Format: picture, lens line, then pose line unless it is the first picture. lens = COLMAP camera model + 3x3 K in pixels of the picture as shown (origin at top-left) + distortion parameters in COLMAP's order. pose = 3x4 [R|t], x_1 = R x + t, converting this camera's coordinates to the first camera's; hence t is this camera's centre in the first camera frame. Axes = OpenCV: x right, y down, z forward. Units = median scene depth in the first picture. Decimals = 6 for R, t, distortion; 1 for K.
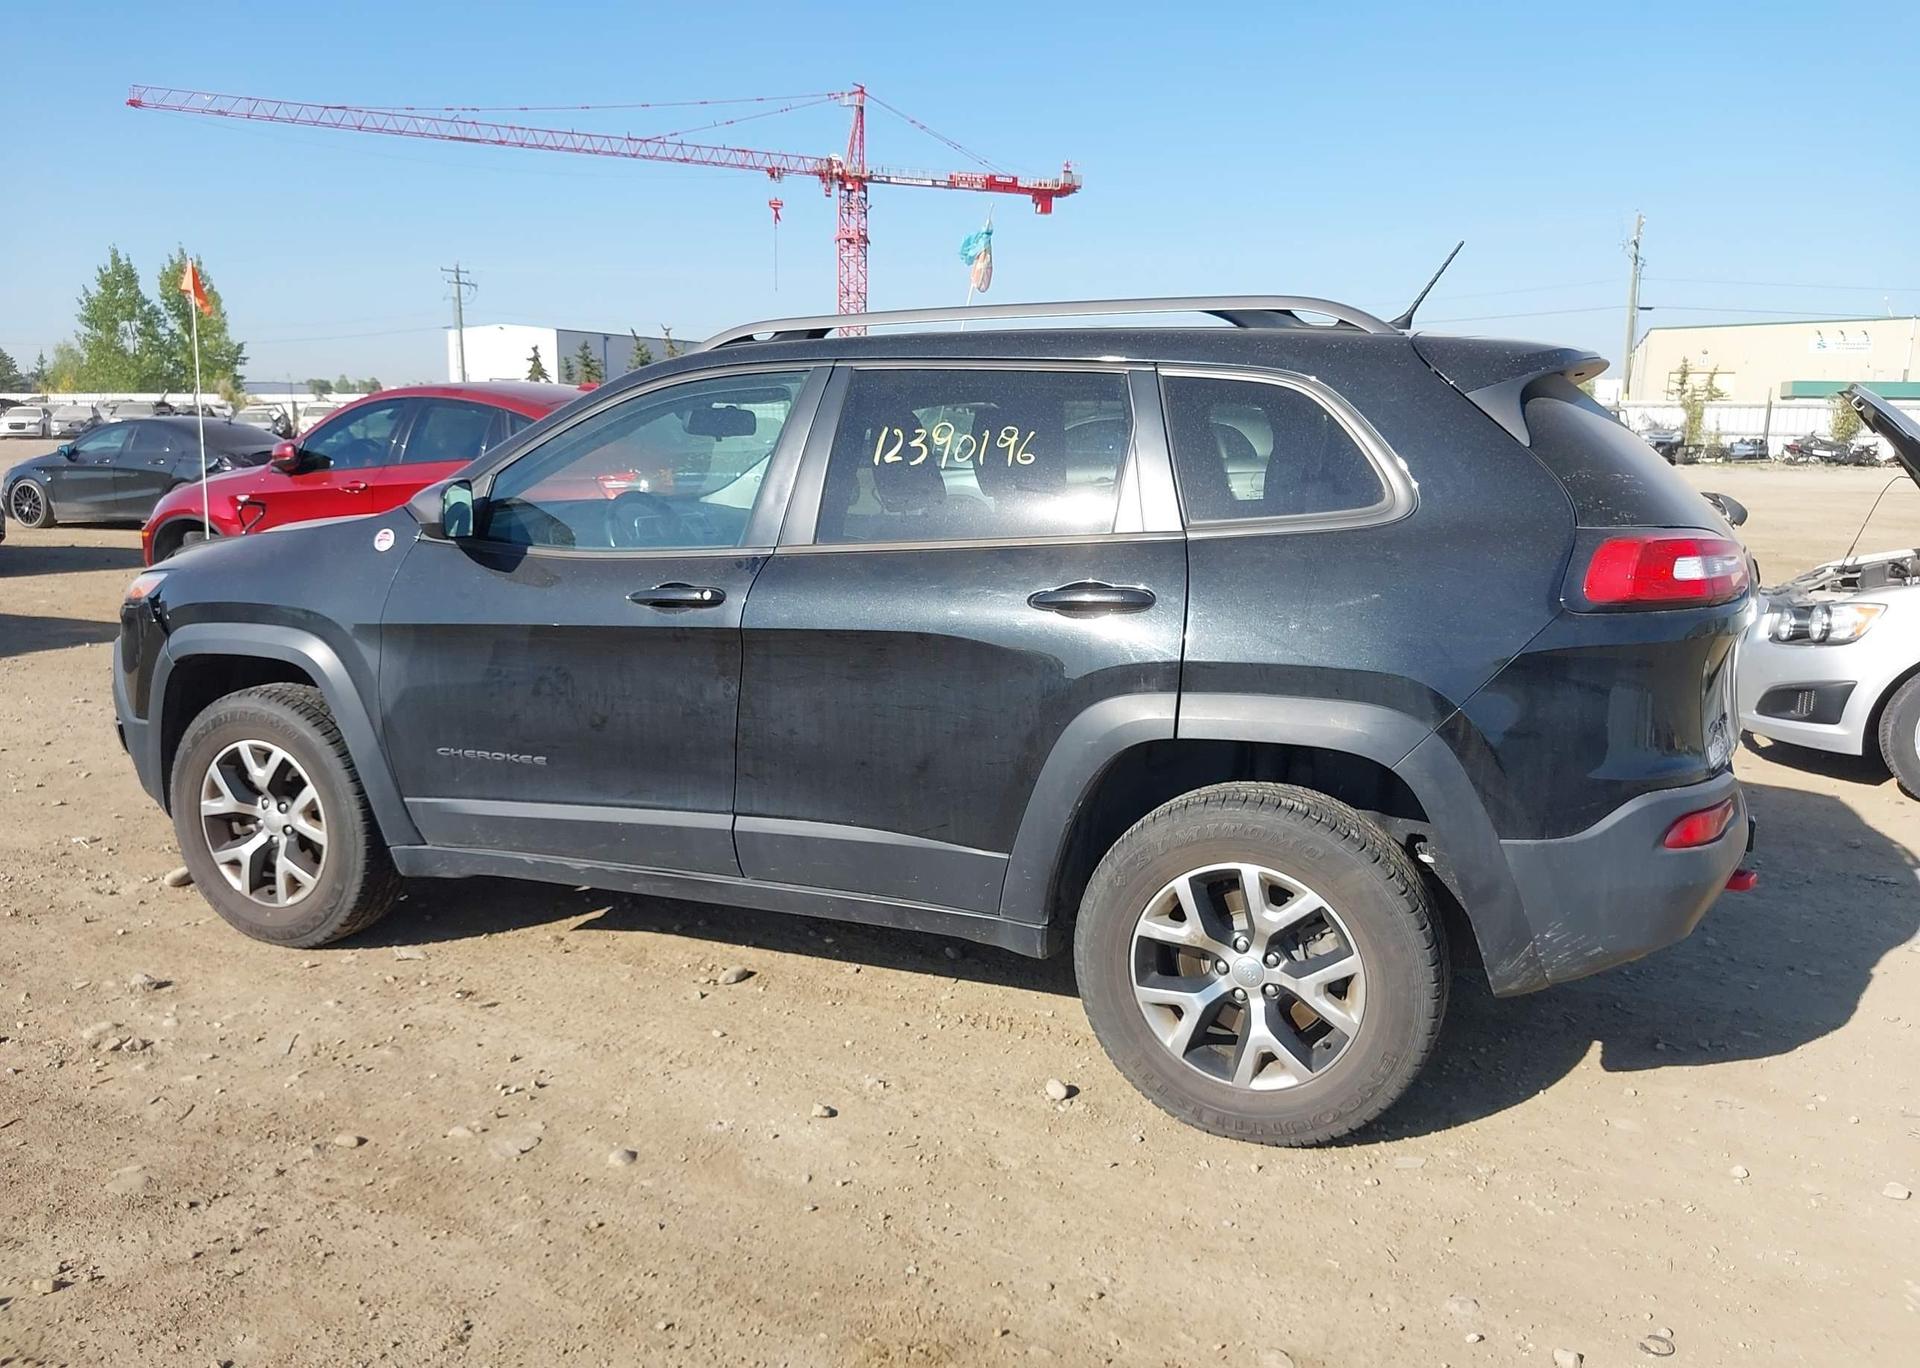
lens RADIAL K [[1563.7, 0, 954.1], [0, 1563.7, 701.5], [0, 0, 1]] dist [0.036302, -0.043500]
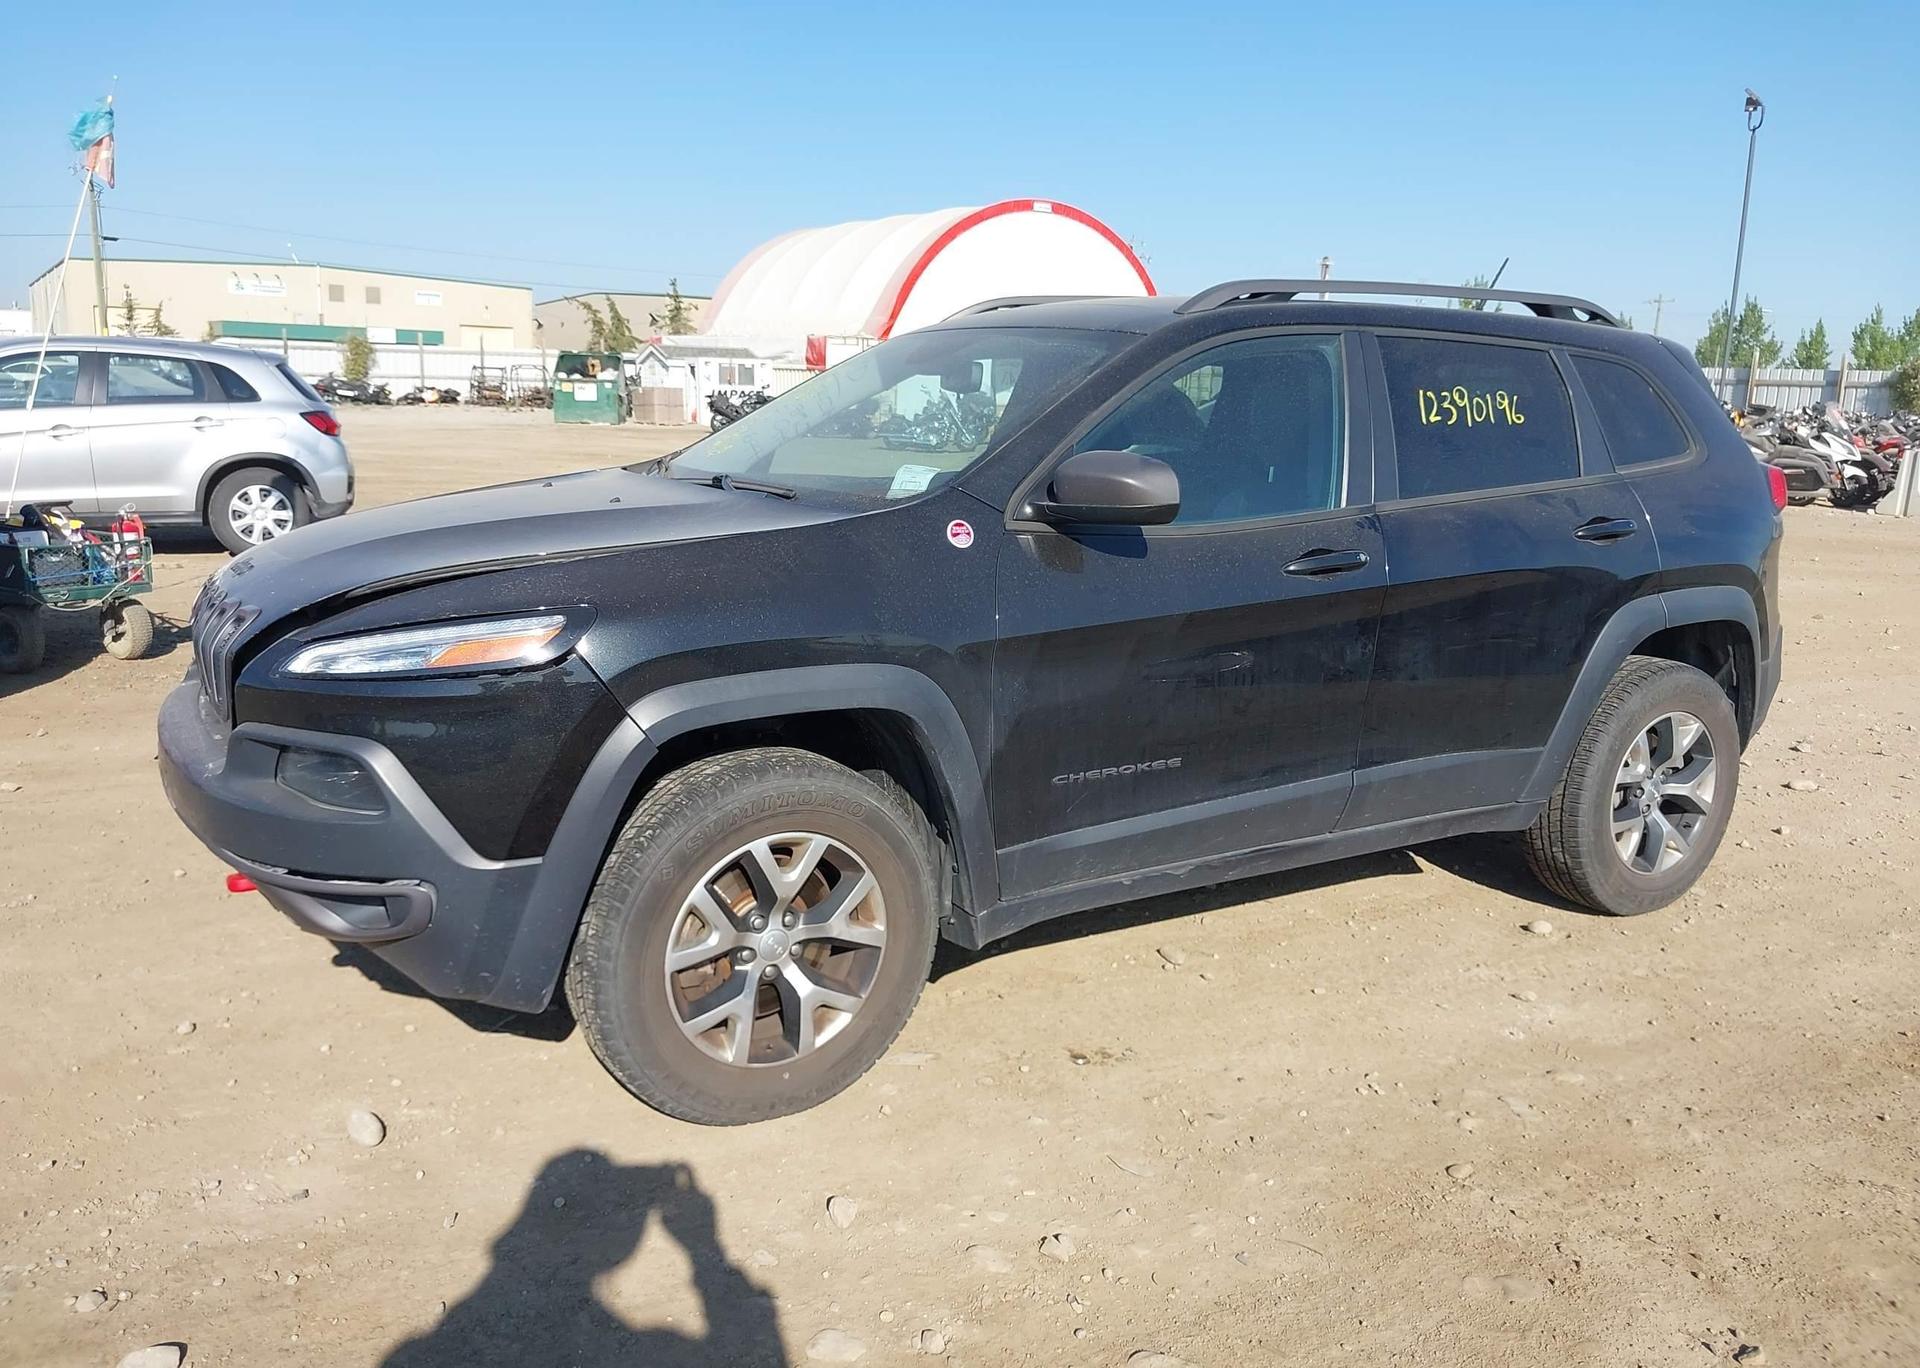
lens RADIAL K [[1563.7, 0, 958.2], [0, 1563.7, 687.2], [0, 0, 1]] dist [0.036302, -0.043500]
pose [[0.564928, -0.150991, 0.811208, -1.007837], [0.126541, 0.987339, 0.095650, -0.101478], [-0.815380, 0.048616, 0.576882, 0.557934]]
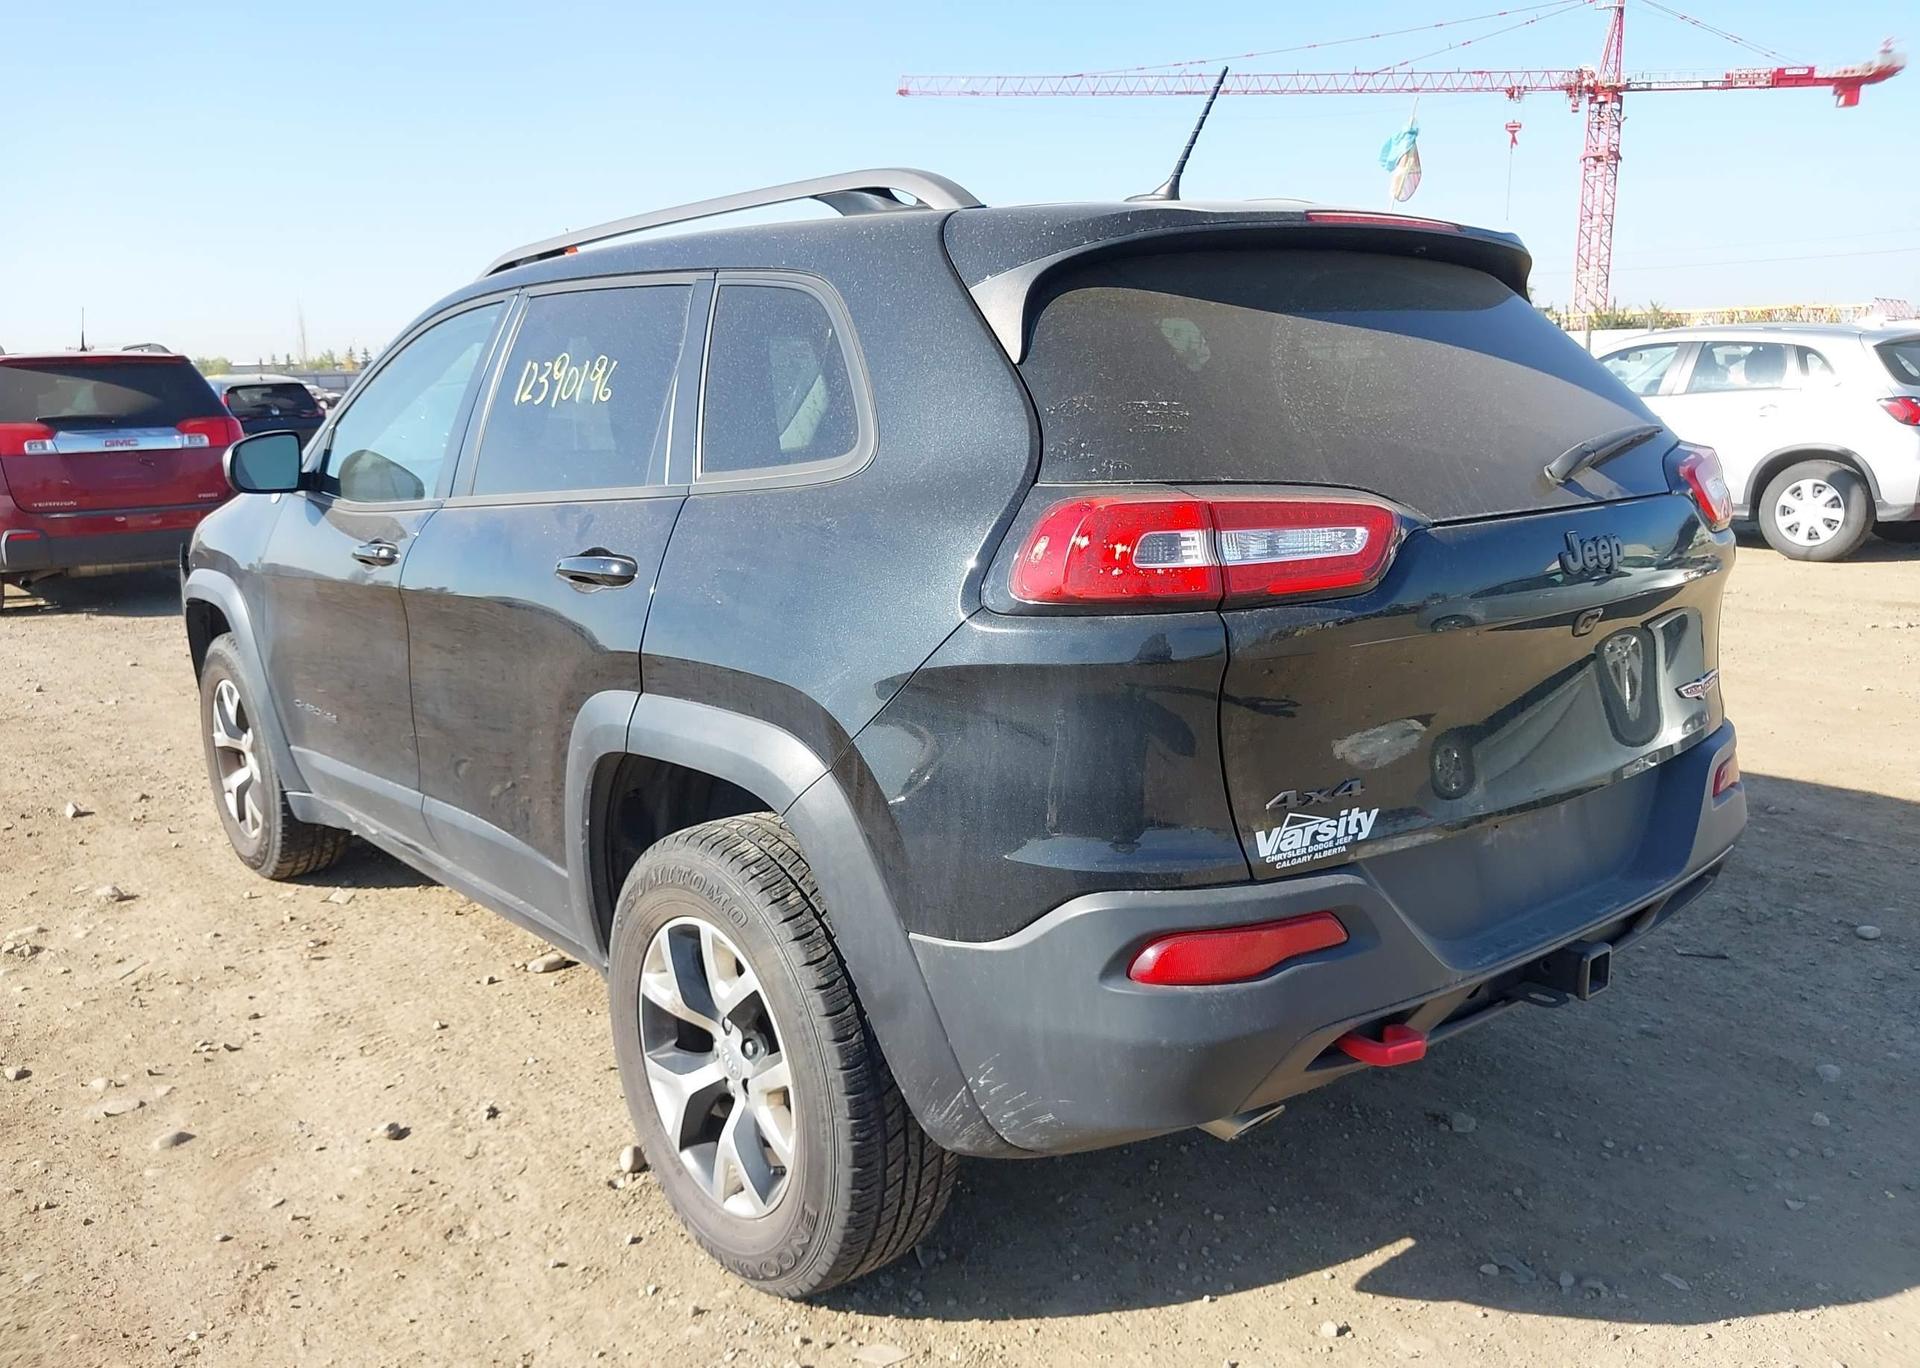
lens RADIAL K [[1563.7, 0, 960.5], [0, 1563.7, 685.8], [0, 0, 1]] dist [0.036302, -0.043500]
pose [[0.893751, 0.062040, -0.444253, 0.492507], [-0.051754, 0.998037, 0.035256, -0.034627], [0.445568, -0.008518, 0.895207, 0.288785]]
